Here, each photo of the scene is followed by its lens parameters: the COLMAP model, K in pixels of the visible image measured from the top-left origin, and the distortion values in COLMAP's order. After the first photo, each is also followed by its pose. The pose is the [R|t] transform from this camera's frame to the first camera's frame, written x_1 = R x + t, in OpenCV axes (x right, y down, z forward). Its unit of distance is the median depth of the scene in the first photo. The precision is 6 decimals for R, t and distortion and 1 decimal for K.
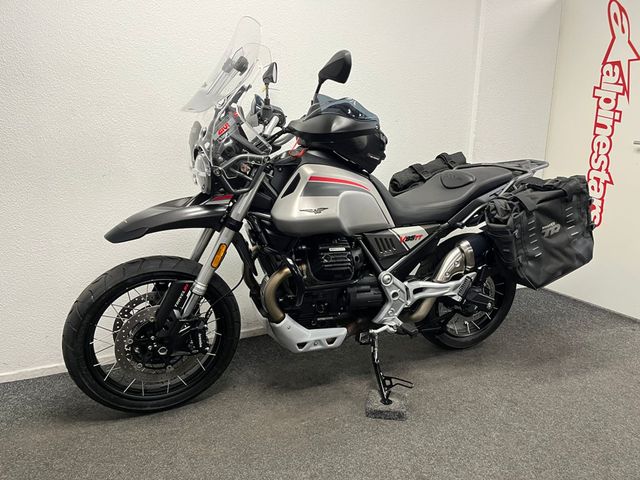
lens RADIAL K [[480.9, 0, 321.7], [0, 480.9, 241.9], [0, 0, 1]] dist [0.079776, -0.107169]
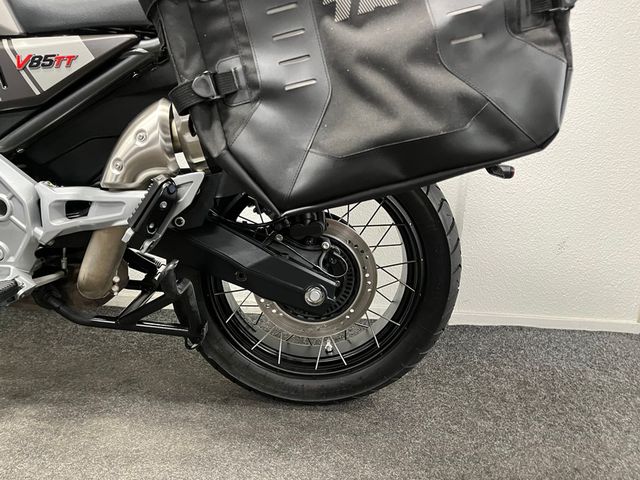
lens RADIAL K [[480.9, 0, 321.7], [0, 480.9, 241.9], [0, 0, 1]] dist [0.079776, -0.107169]
pose [[0.917001, 0.118887, -0.380756, 0.581764], [-0.146257, 0.988283, -0.043660, 0.125111], [0.371104, 0.095724, 0.923644, 0.781521]]
